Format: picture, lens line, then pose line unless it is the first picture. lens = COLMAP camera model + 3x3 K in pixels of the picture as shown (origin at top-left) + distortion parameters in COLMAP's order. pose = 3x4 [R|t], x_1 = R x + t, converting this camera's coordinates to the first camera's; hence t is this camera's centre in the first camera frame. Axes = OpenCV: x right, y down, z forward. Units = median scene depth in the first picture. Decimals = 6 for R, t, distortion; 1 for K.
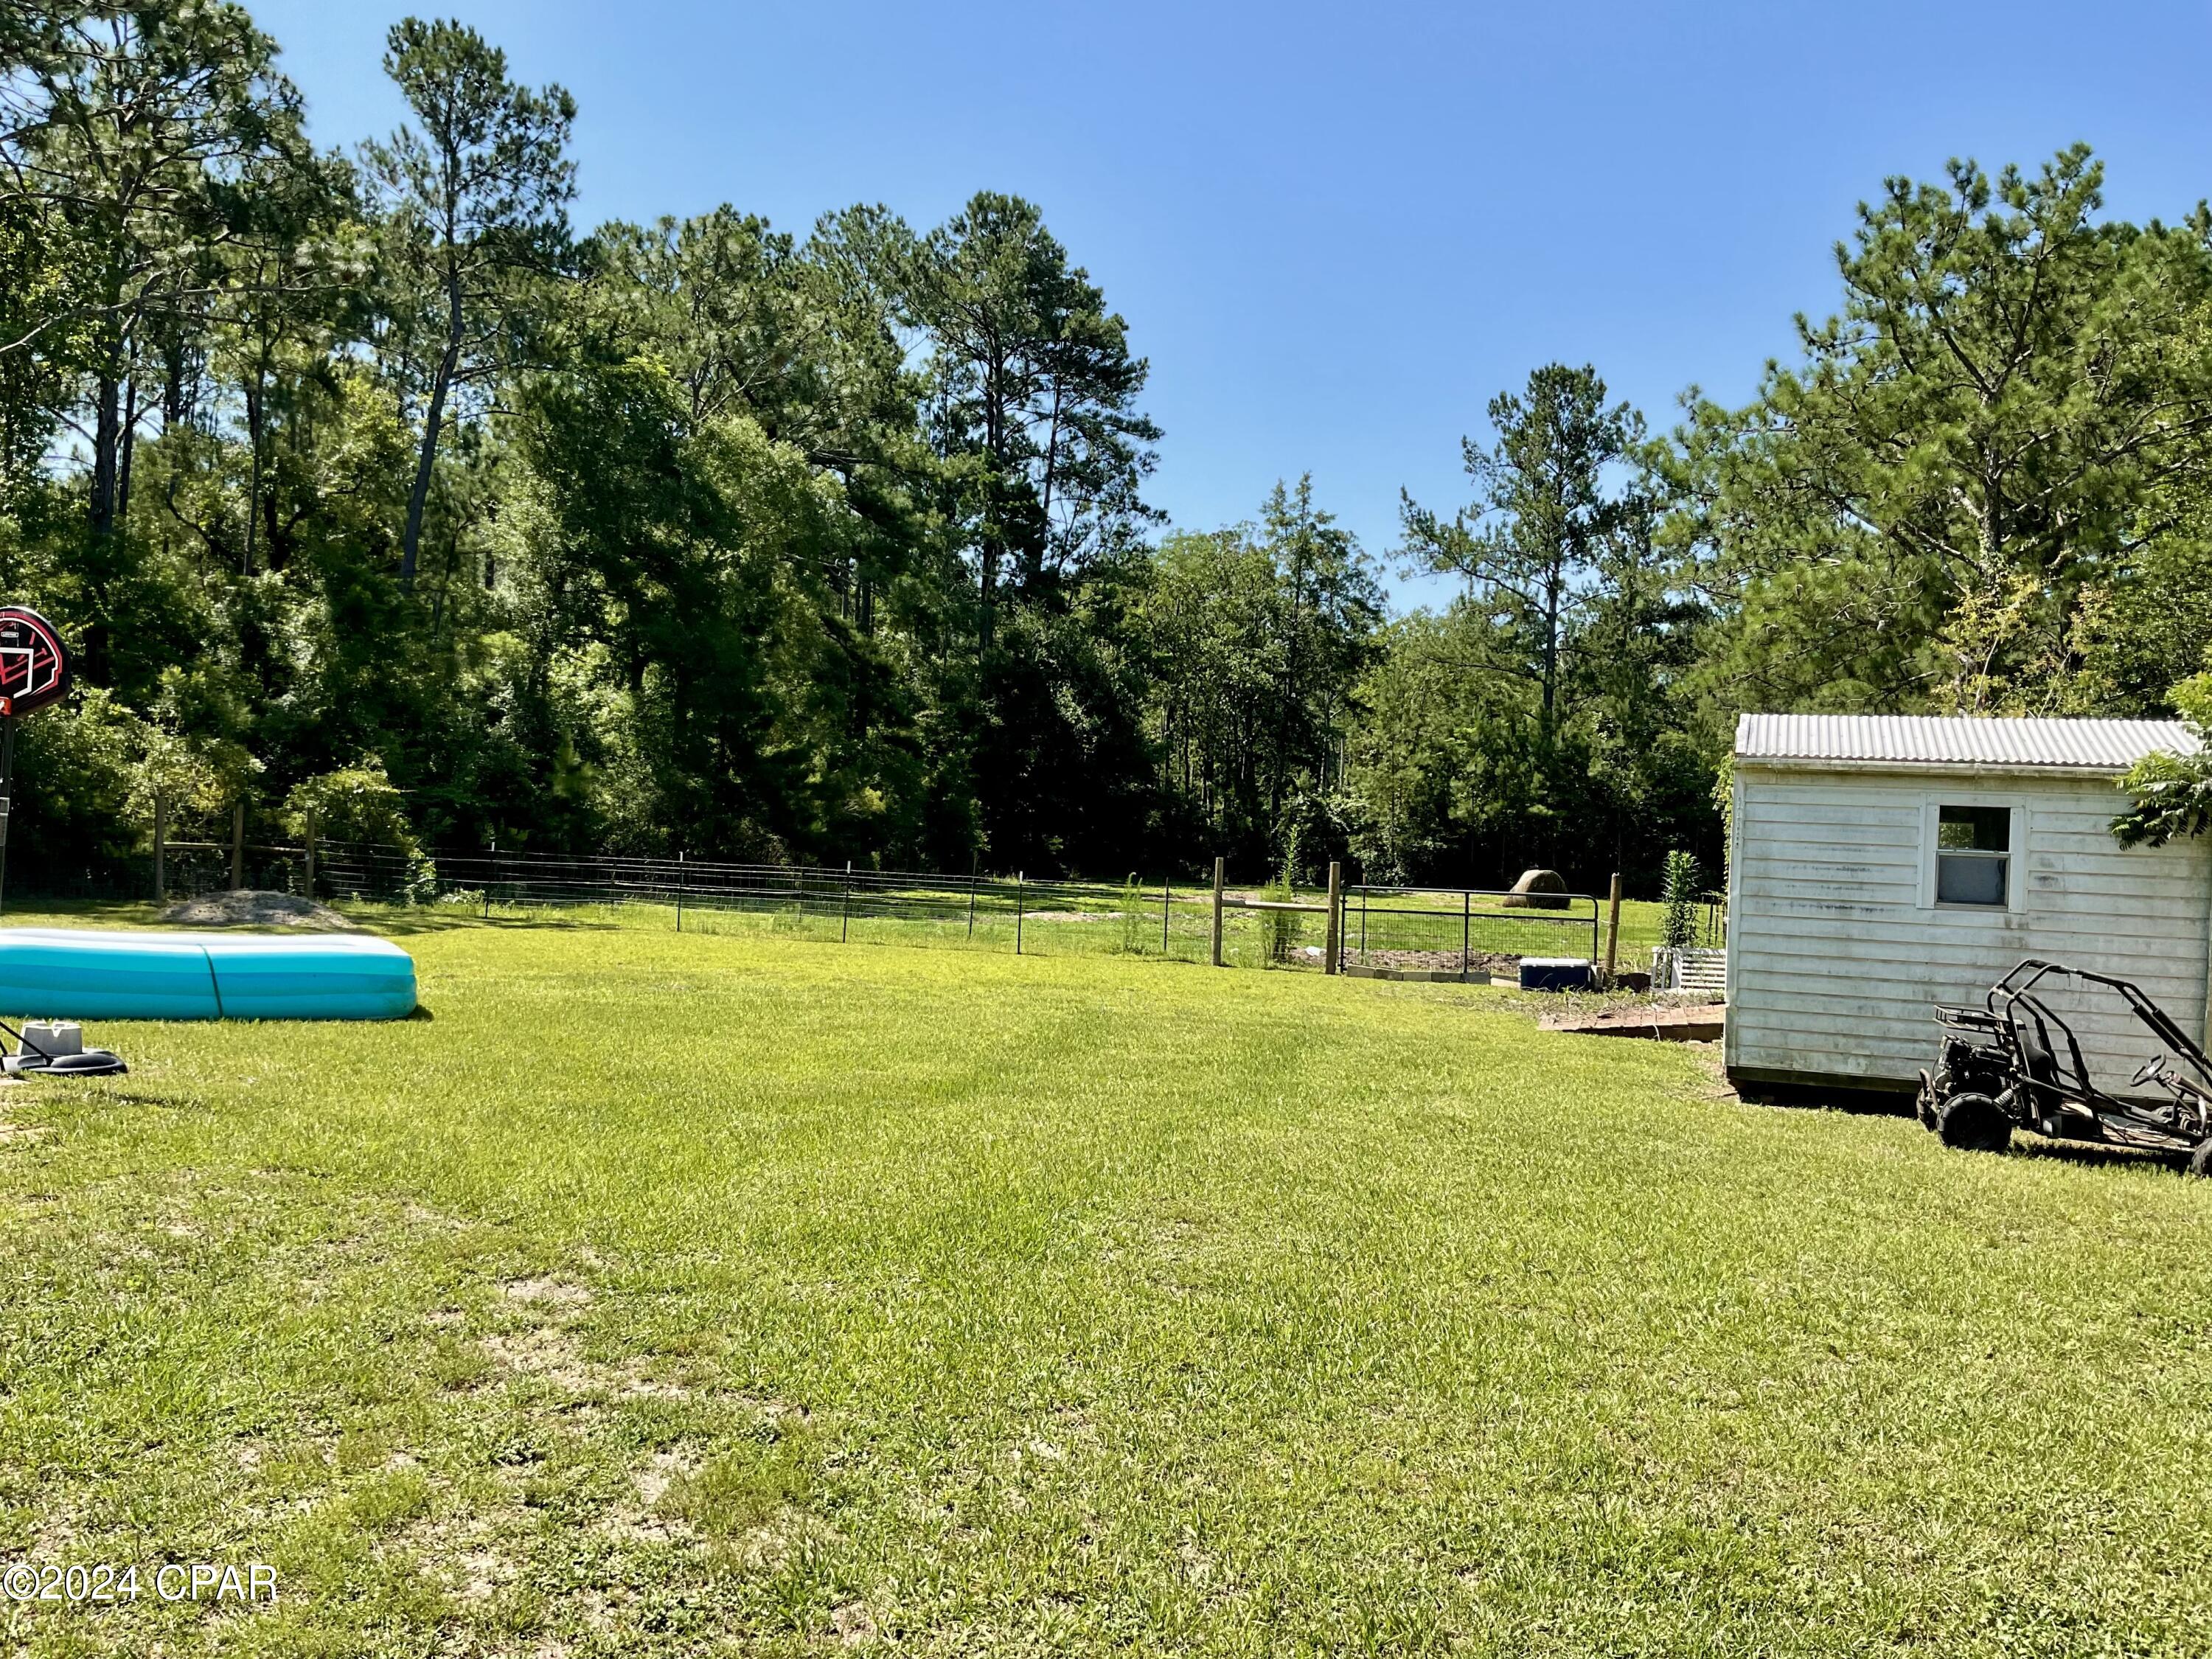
lens RADIAL K [[1848.2, 0, 1115.8], [0, 1848.2, 806.0], [0, 0, 1]] dist [0.089252, -0.168731]
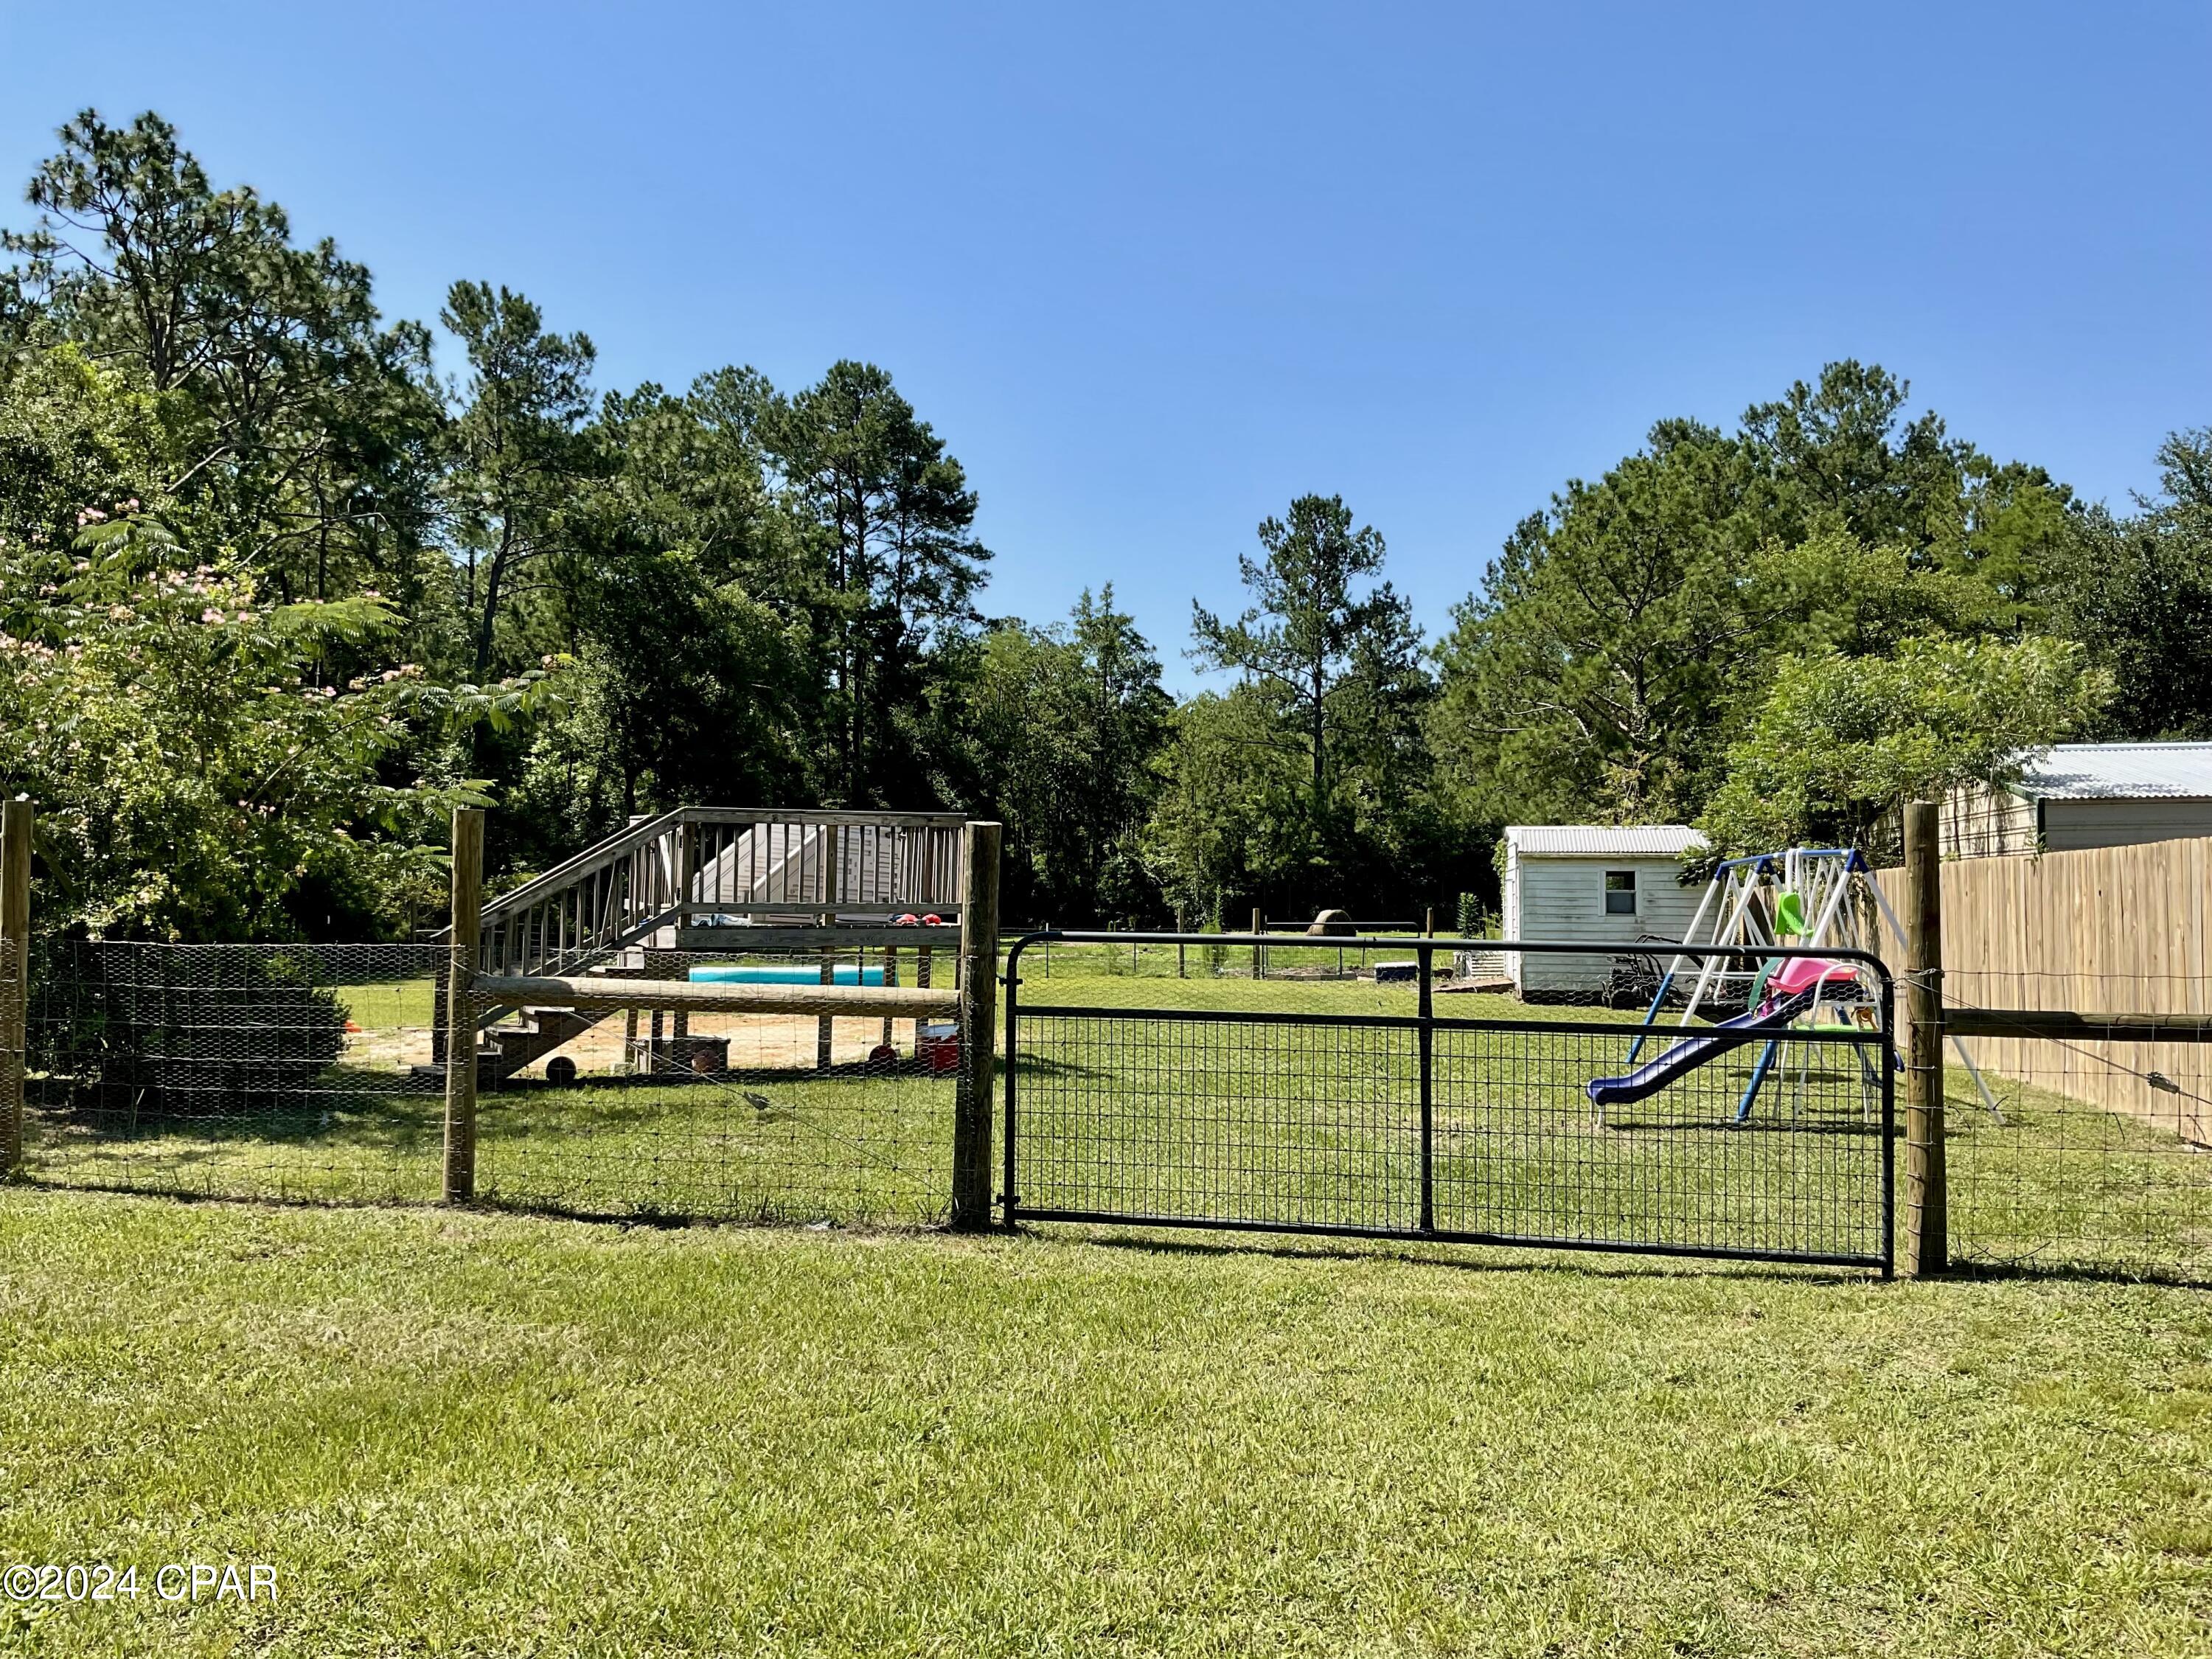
lens RADIAL K [[1848.2, 0, 1118.0], [0, 1848.2, 775.7], [0, 0, 1]] dist [0.089252, -0.168731]
pose [[0.988946, -0.030581, 0.145088, -0.072664], [0.037127, 0.998401, -0.042628, -0.006349], [-0.143553, 0.047543, 0.988500, -0.177884]]
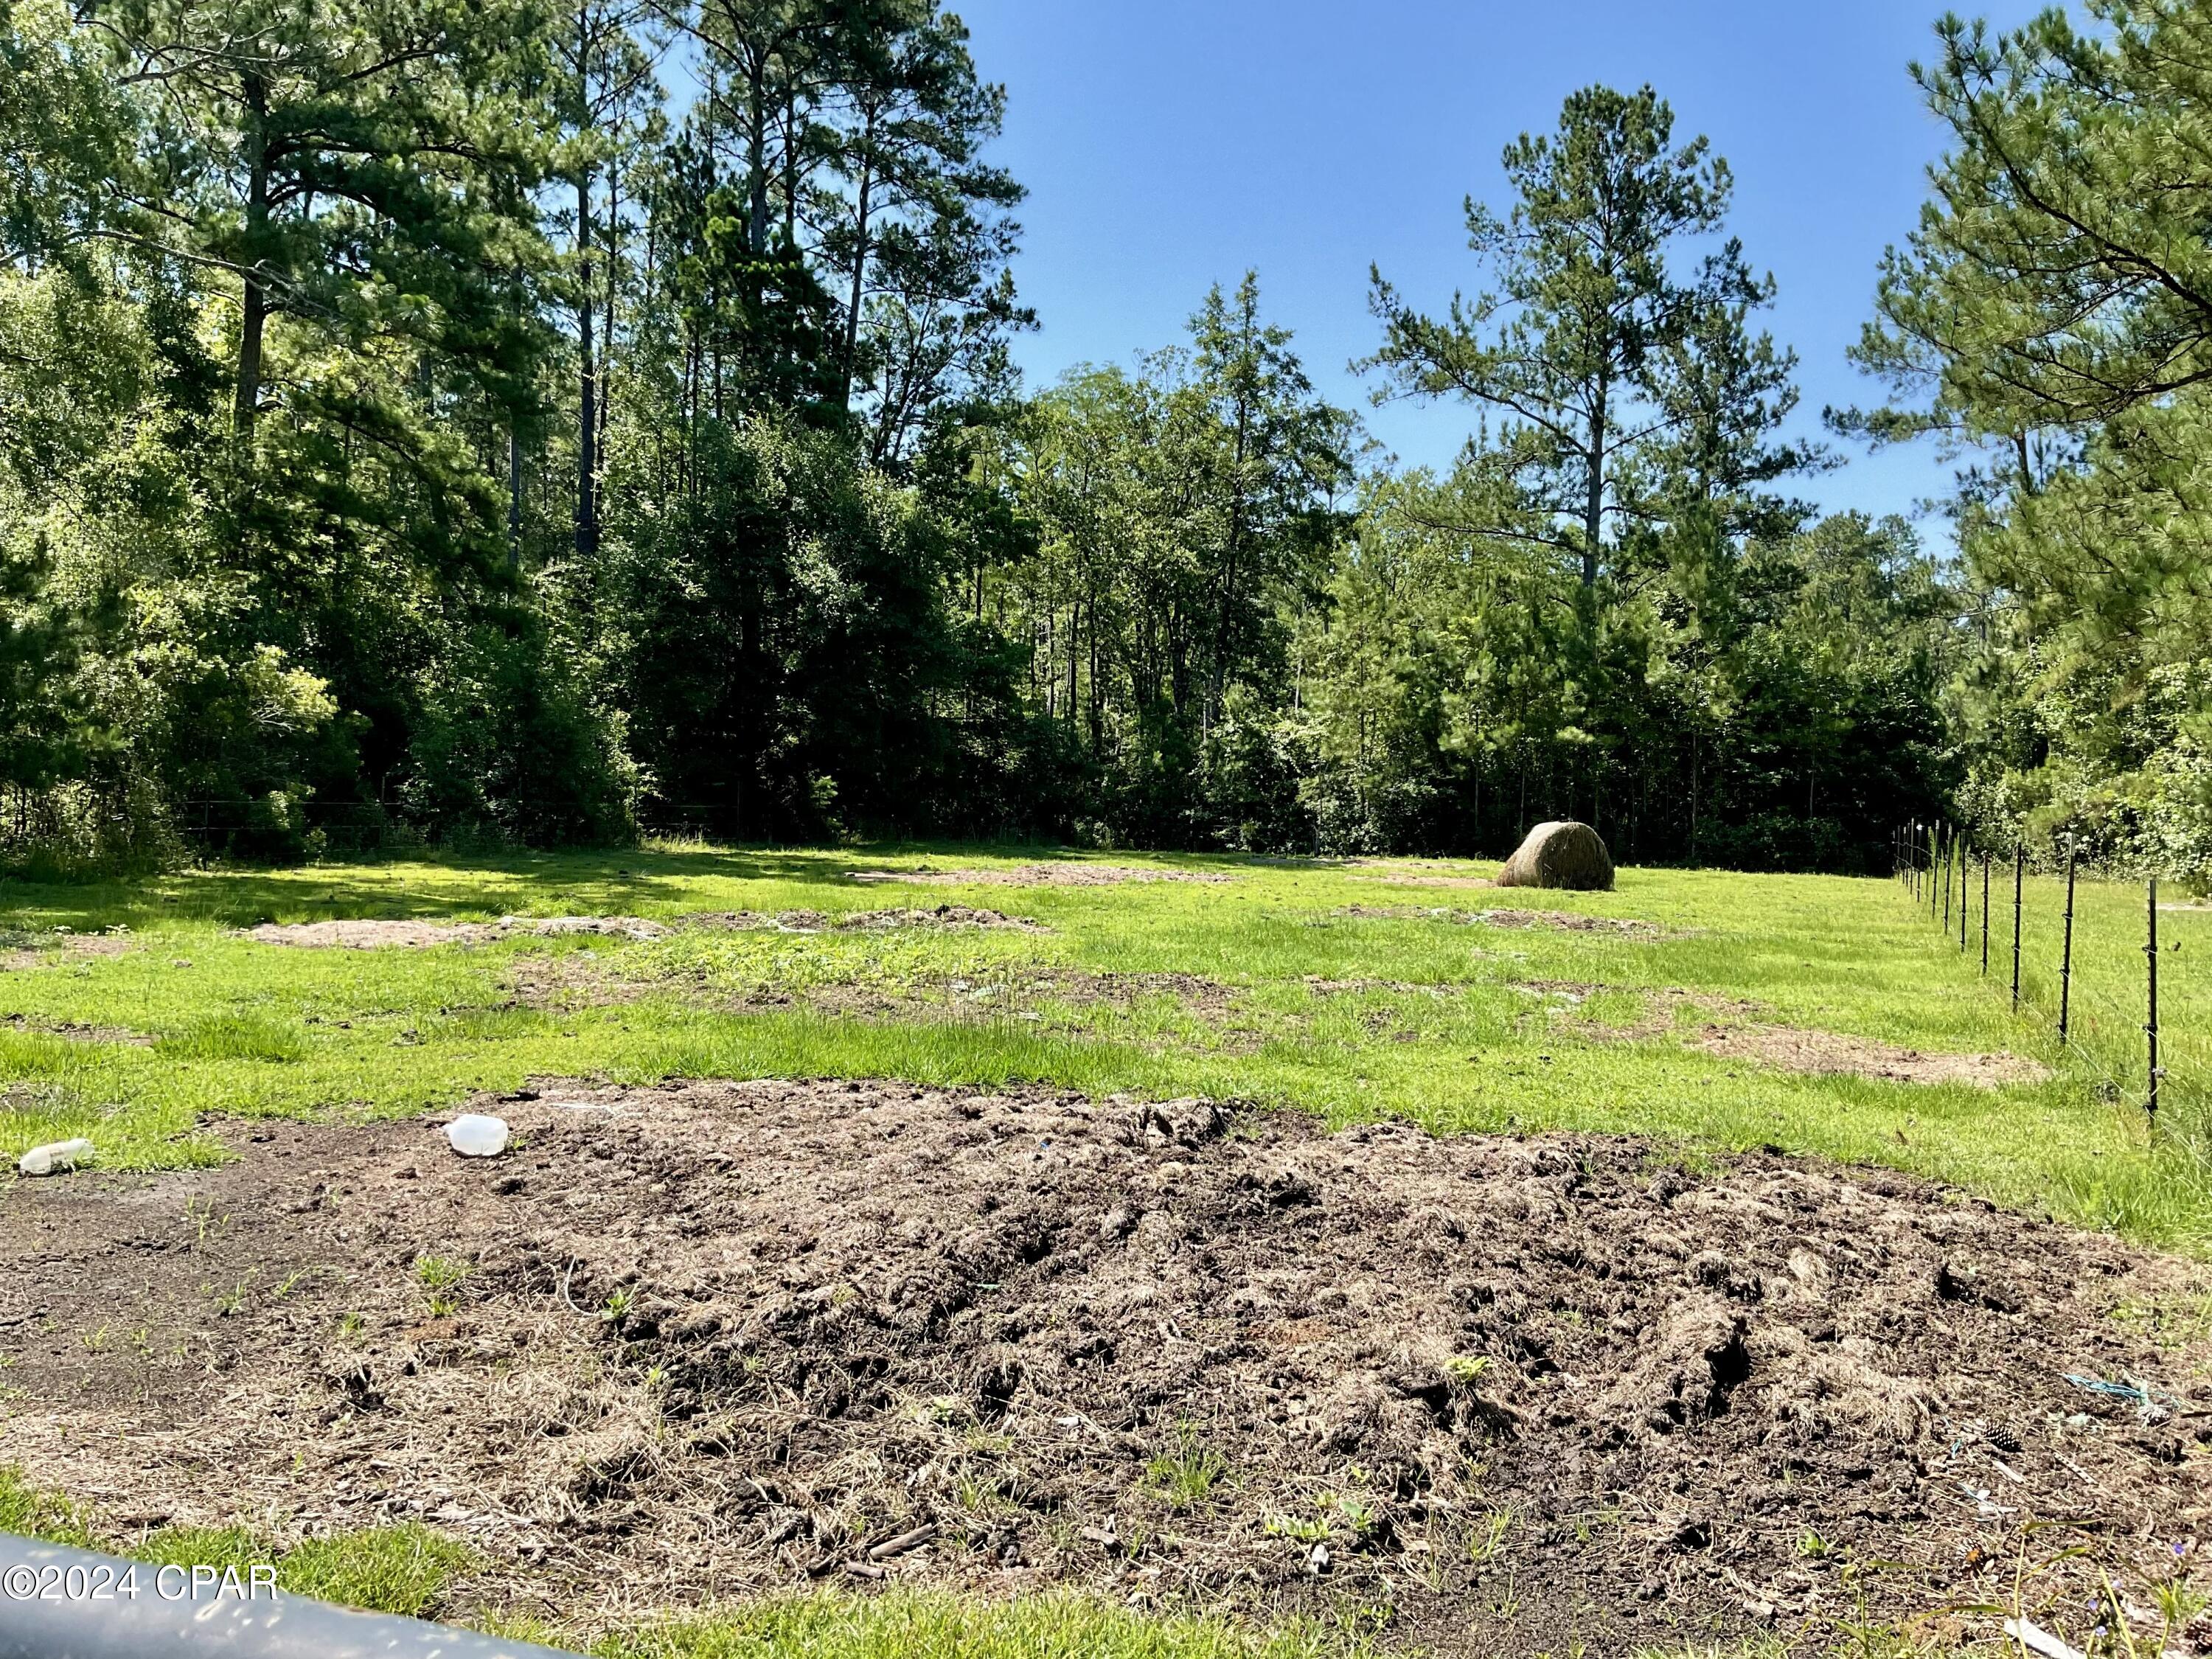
lens RADIAL K [[1848.2, 0, 1147.4], [0, 1848.2, 823.9], [0, 0, 1]] dist [0.089252, -0.168731]
pose [[0.999817, -0.007882, -0.017427, 0.081045], [0.008334, 0.999627, 0.026018, 0.014513], [0.017215, -0.026159, 0.999510, 0.308404]]
